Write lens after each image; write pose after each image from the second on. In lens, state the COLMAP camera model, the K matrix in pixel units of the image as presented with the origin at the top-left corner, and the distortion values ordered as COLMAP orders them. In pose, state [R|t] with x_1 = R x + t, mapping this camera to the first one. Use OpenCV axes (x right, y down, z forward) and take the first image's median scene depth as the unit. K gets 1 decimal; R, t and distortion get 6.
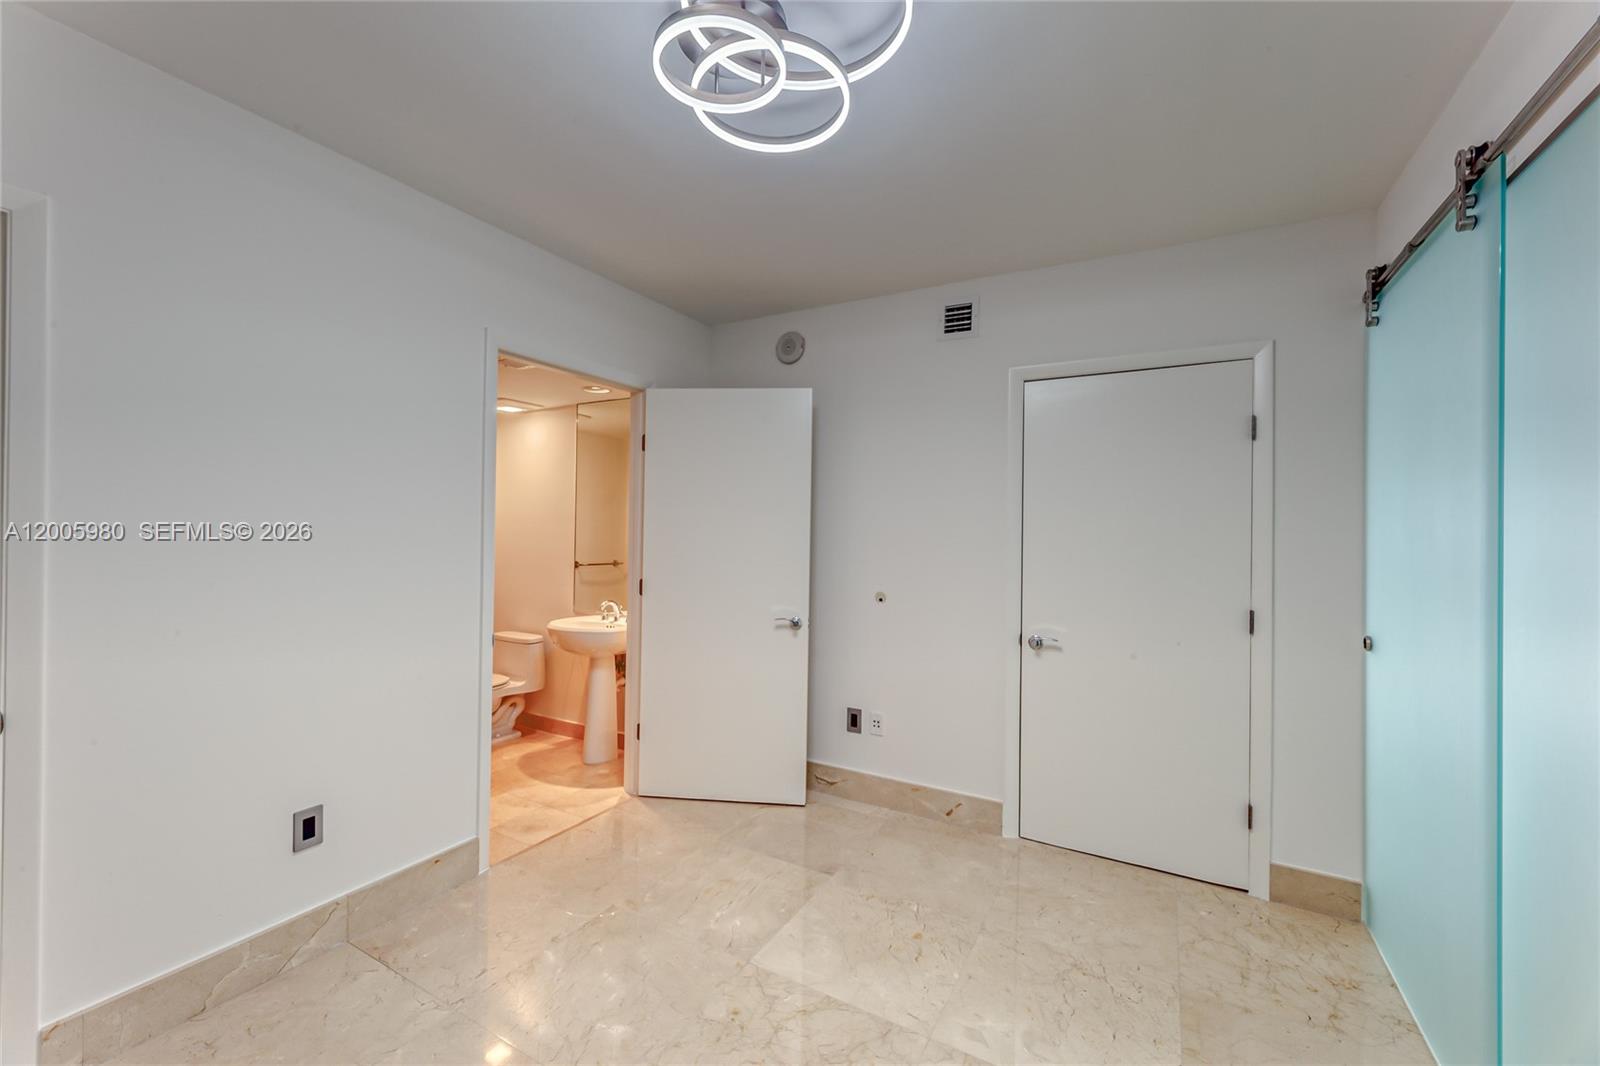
lens RADIAL K [[646.6, 0, 798.1], [0, 646.6, 526.0], [0, 0, 1]] dist [0.001579, -0.000129]
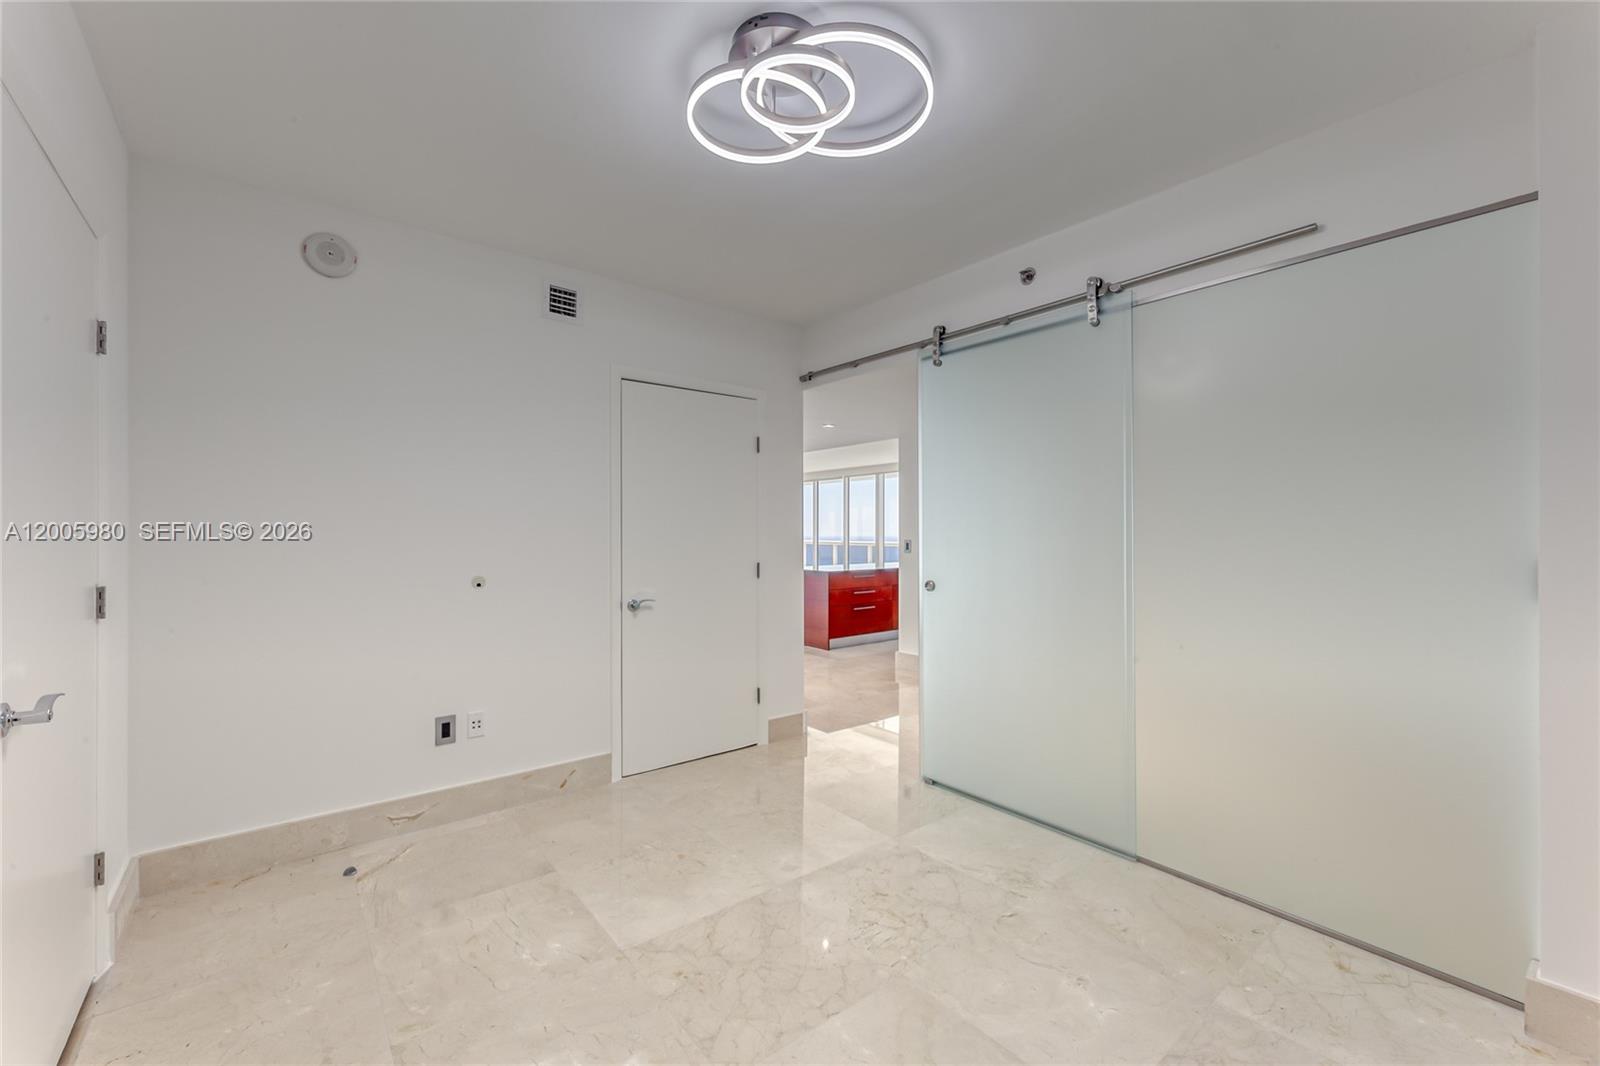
lens RADIAL K [[646.6, 0, 801.4], [0, 646.6, 529.7], [0, 0, 1]] dist [0.001579, -0.000129]
pose [[0.374979, -0.010768, 0.926971, -0.595332], [0.000767, 0.999936, 0.011305, 0.030428], [-0.927033, -0.003528, 0.374963, 0.279404]]
